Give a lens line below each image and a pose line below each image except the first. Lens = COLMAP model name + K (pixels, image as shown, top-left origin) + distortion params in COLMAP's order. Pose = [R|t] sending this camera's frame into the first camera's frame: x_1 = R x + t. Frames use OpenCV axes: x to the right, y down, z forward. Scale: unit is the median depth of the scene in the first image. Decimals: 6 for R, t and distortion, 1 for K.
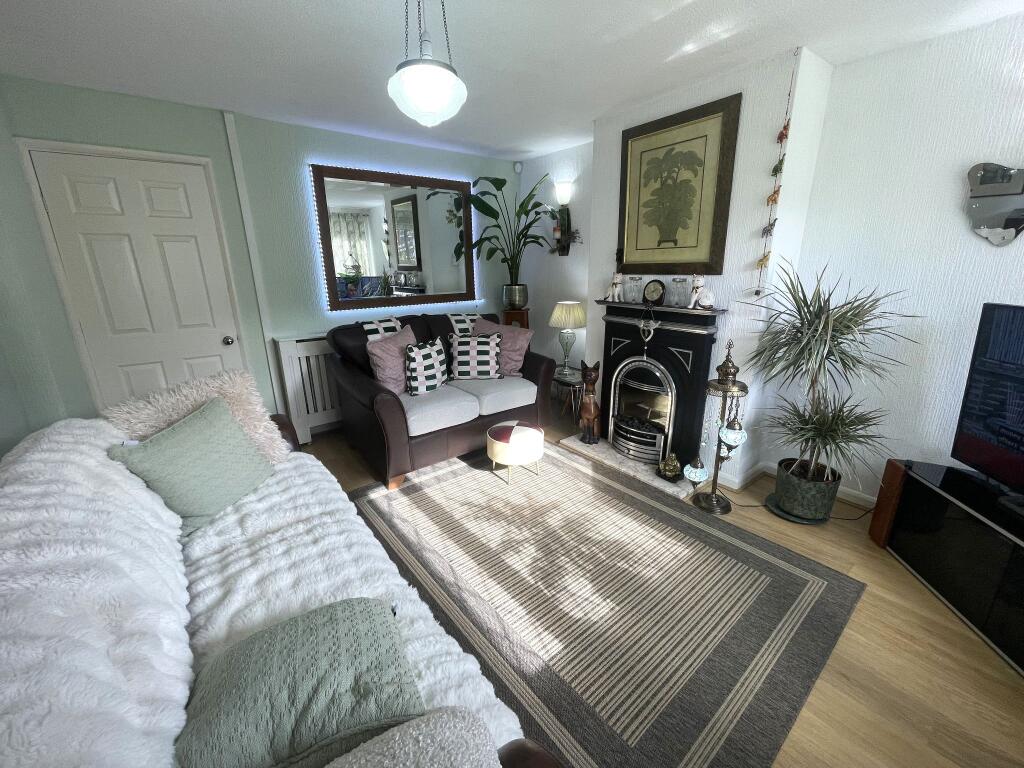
lens RADIAL K [[415.7, 0, 510.0], [0, 415.7, 379.1], [0, 0, 1]] dist [-0.002327, 0.007029]
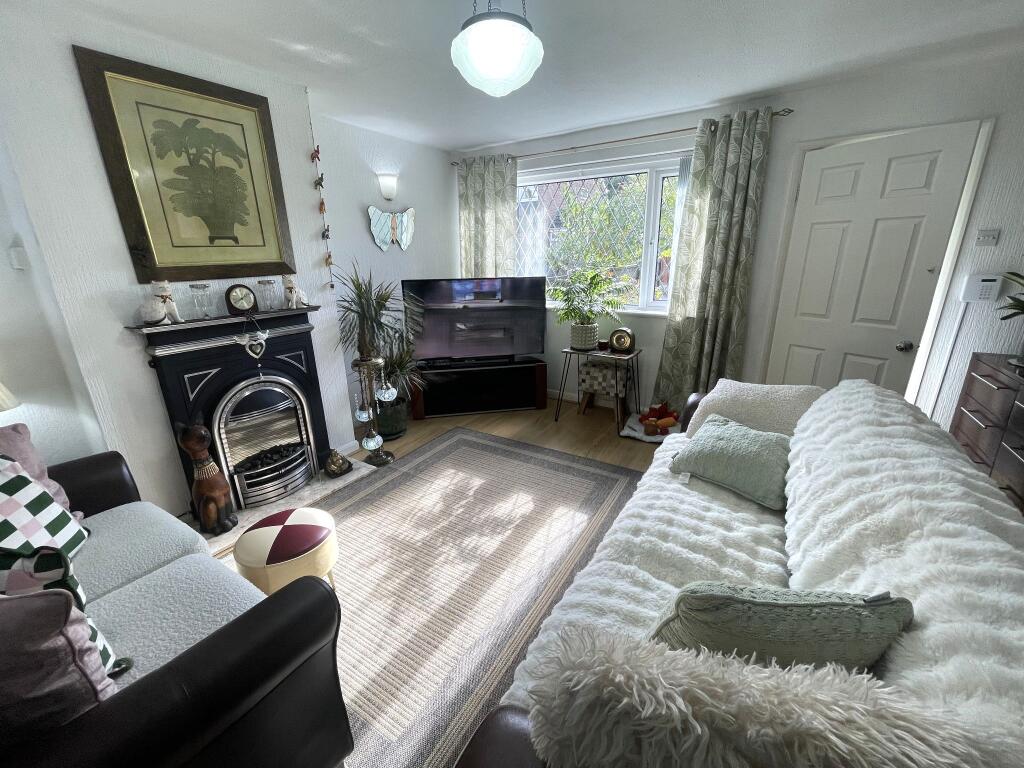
lens RADIAL K [[415.7, 0, 510.0], [0, 415.7, 379.1], [0, 0, 1]] dist [-0.002327, 0.007029]
pose [[-0.320628, -0.262619, 0.910071, -0.666762], [0.281281, 0.891056, 0.356230, -0.229514], [-0.904477, 0.370203, -0.211828, 0.813192]]
